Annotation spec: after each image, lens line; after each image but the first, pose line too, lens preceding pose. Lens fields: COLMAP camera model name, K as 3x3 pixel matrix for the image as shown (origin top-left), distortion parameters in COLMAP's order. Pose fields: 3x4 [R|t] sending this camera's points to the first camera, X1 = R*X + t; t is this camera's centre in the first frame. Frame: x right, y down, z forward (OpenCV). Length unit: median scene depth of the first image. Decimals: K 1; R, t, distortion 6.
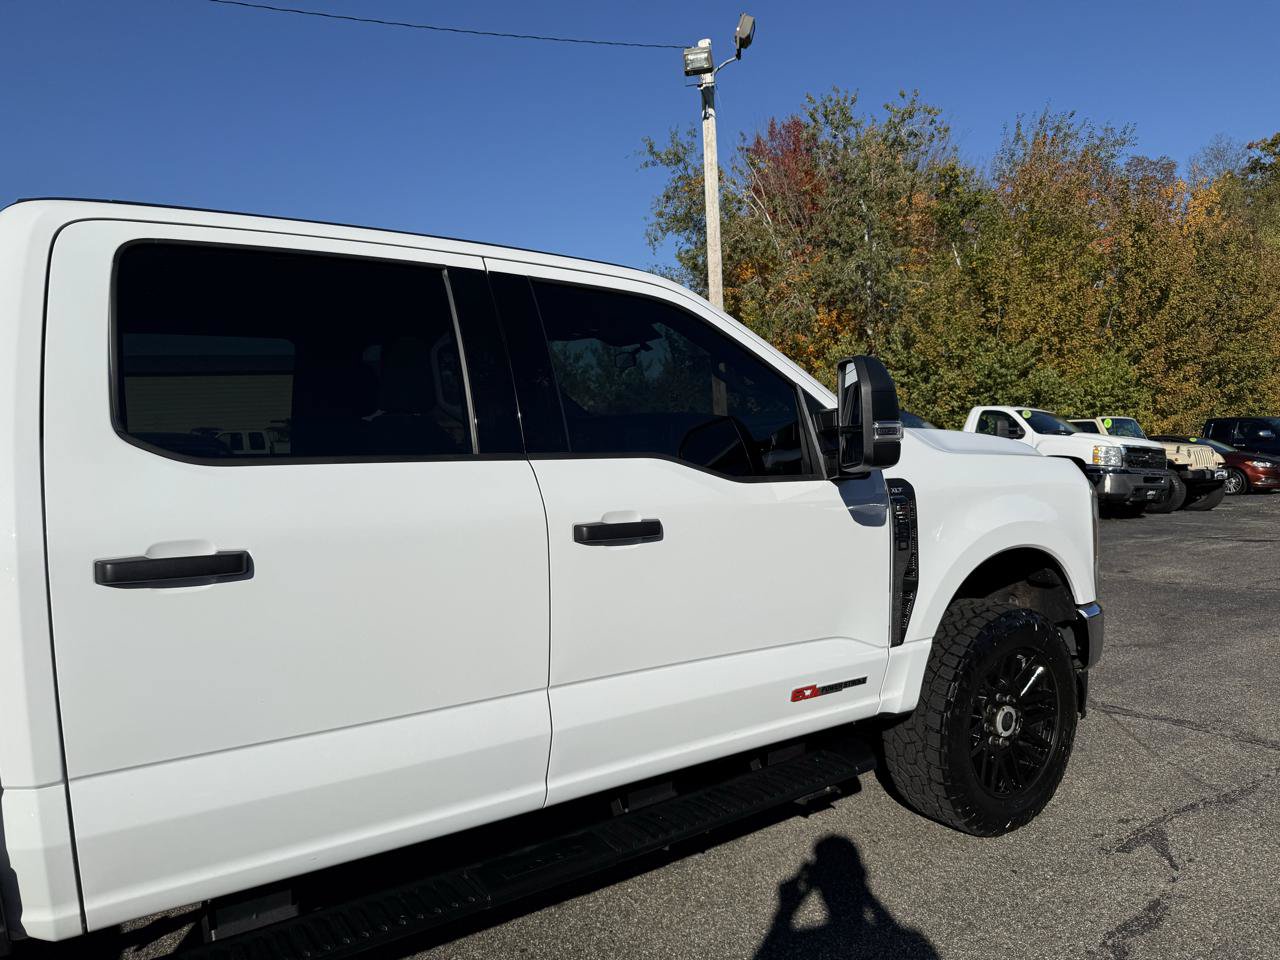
lens RADIAL K [[900.9, 0, 640.0], [0, 900.9, 480.0], [0, 0, 1]] dist [0.038177, -0.049075]
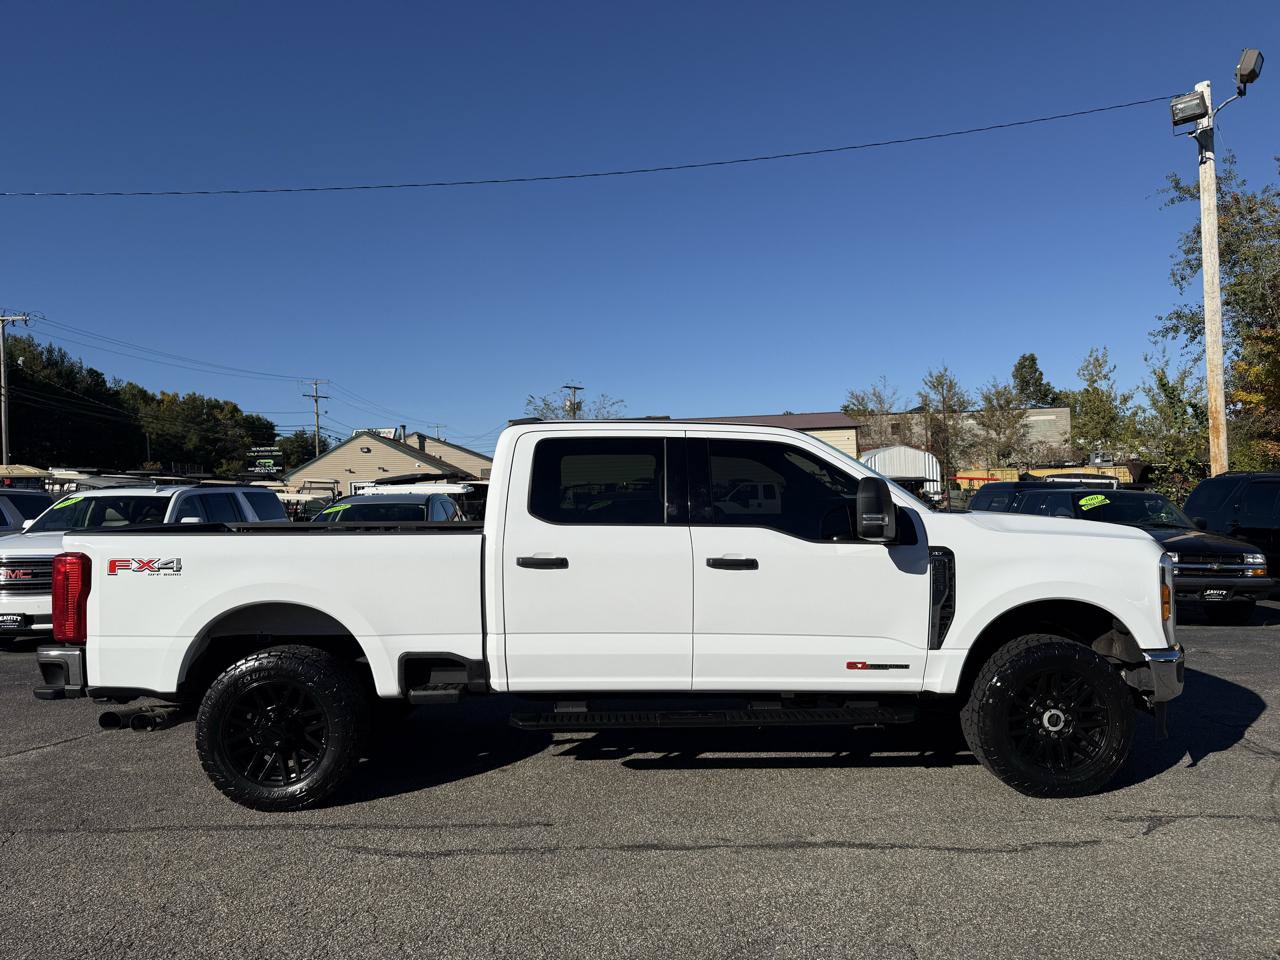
lens RADIAL K [[892.8, 0, 640.0], [0, 892.8, 480.0], [0, 0, 1]] dist [0.080053, -0.103797]
pose [[0.835363, 0.013122, -0.549542, 0.109518], [-0.041861, 0.998331, -0.039795, -0.005138], [0.548102, 0.056248, 0.834518, -0.099473]]
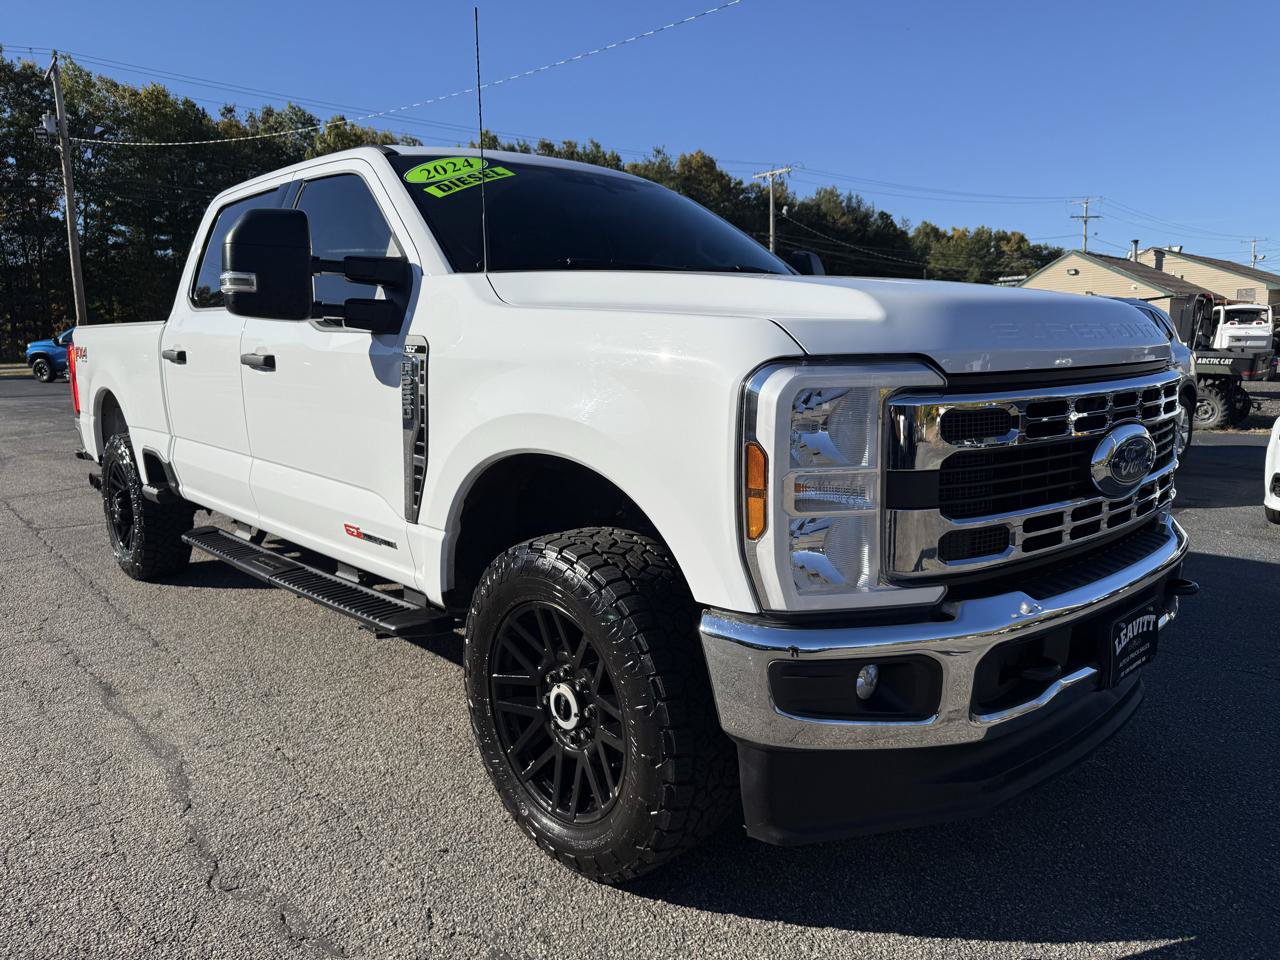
lens RADIAL K [[900.9, 0, 640.0], [0, 900.9, 480.0], [0, 0, 1]] dist [0.038177, -0.049075]
pose [[0.153154, 0.178799, -0.971892, 0.178440], [-0.037701, 0.983837, 0.175055, -0.003912], [0.987483, 0.009831, 0.157420, 0.162196]]
